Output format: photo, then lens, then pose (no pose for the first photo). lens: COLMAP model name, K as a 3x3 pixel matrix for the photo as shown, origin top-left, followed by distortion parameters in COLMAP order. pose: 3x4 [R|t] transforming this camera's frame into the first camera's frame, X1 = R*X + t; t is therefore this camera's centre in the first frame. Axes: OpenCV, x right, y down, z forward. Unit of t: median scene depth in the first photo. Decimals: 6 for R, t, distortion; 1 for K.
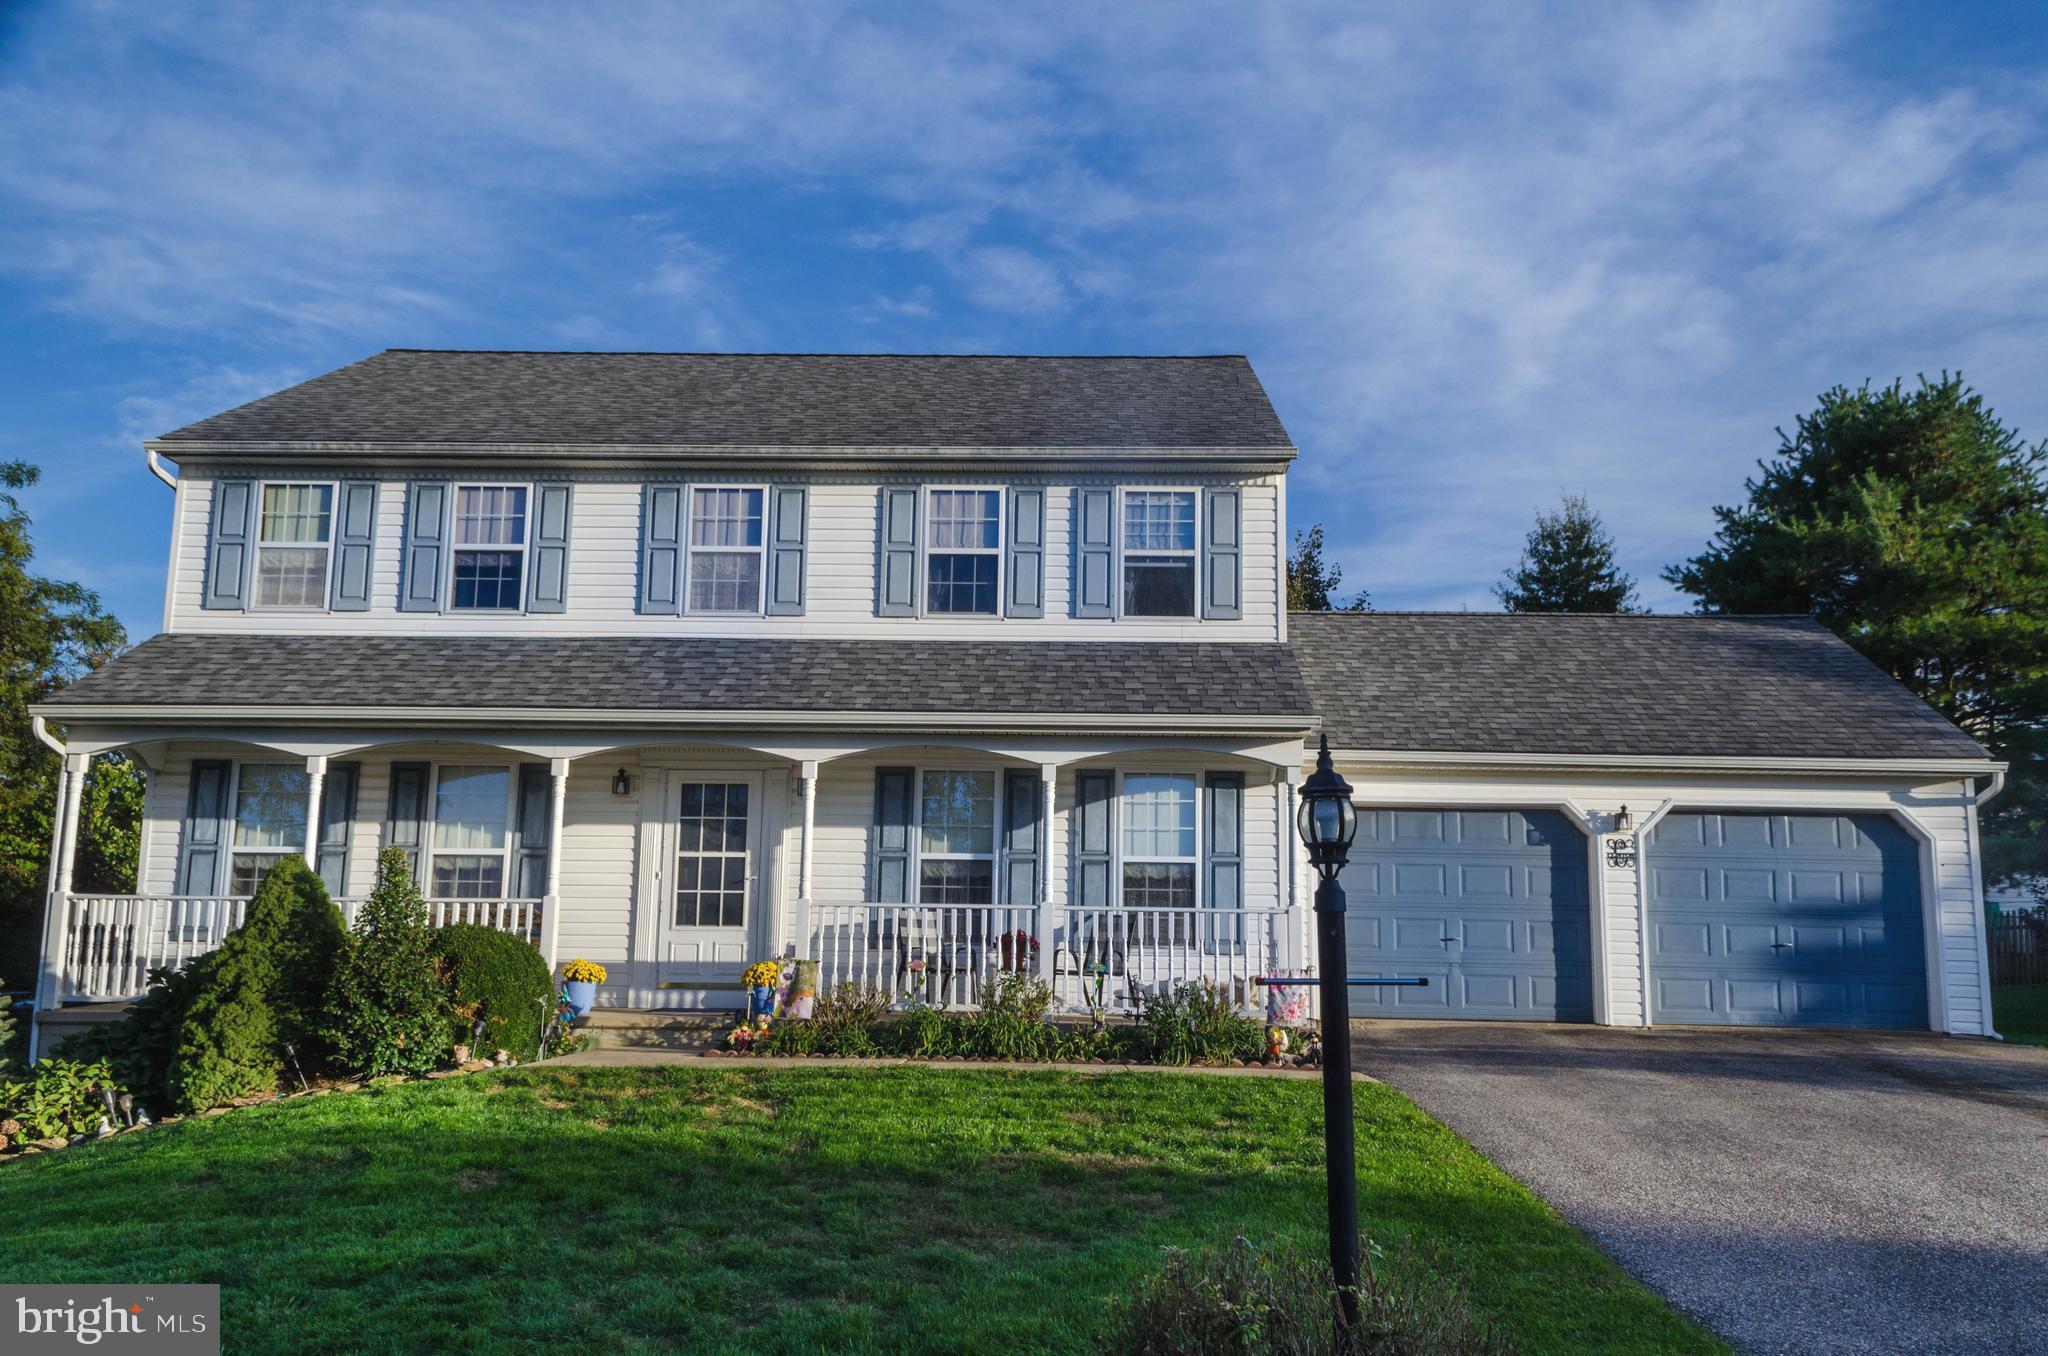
lens RADIAL K [[1575.2, 0, 1034.6], [0, 1575.2, 699.0], [0, 0, 1]] dist [0.022798, -0.003616]
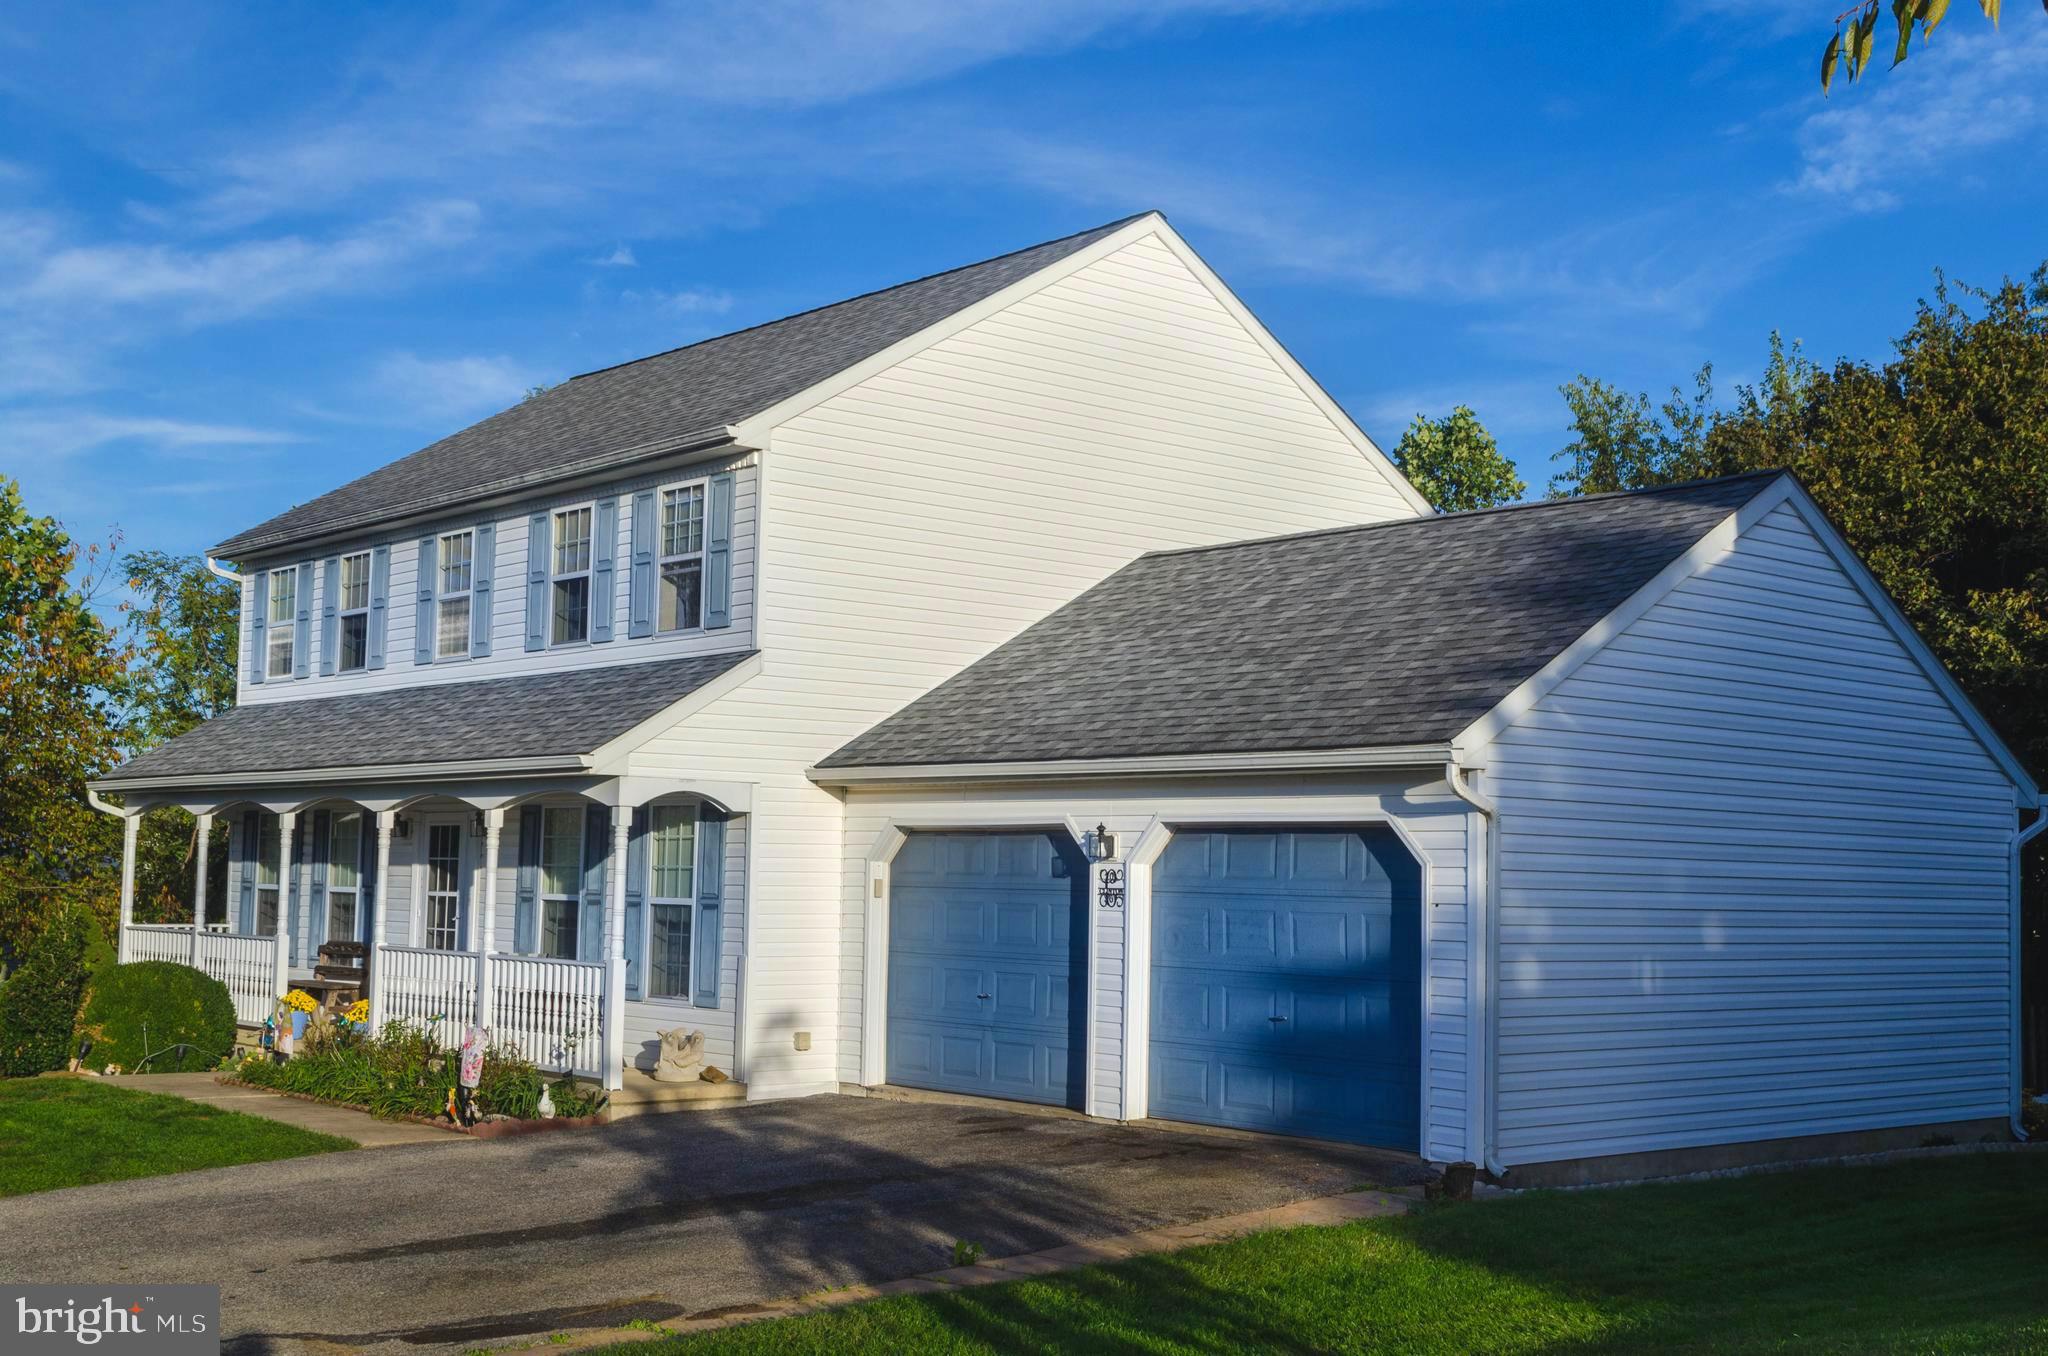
lens RADIAL K [[2418.1, 0, 1024.0], [0, 2418.1, 678.0], [0, 0, 1]] dist [-0.012791, -0.024167]
pose [[0.672844, -0.065934, -0.736840, 1.200599], [0.105573, 0.994384, 0.007423, -0.014235], [0.732213, -0.082785, 0.676026, 0.207705]]
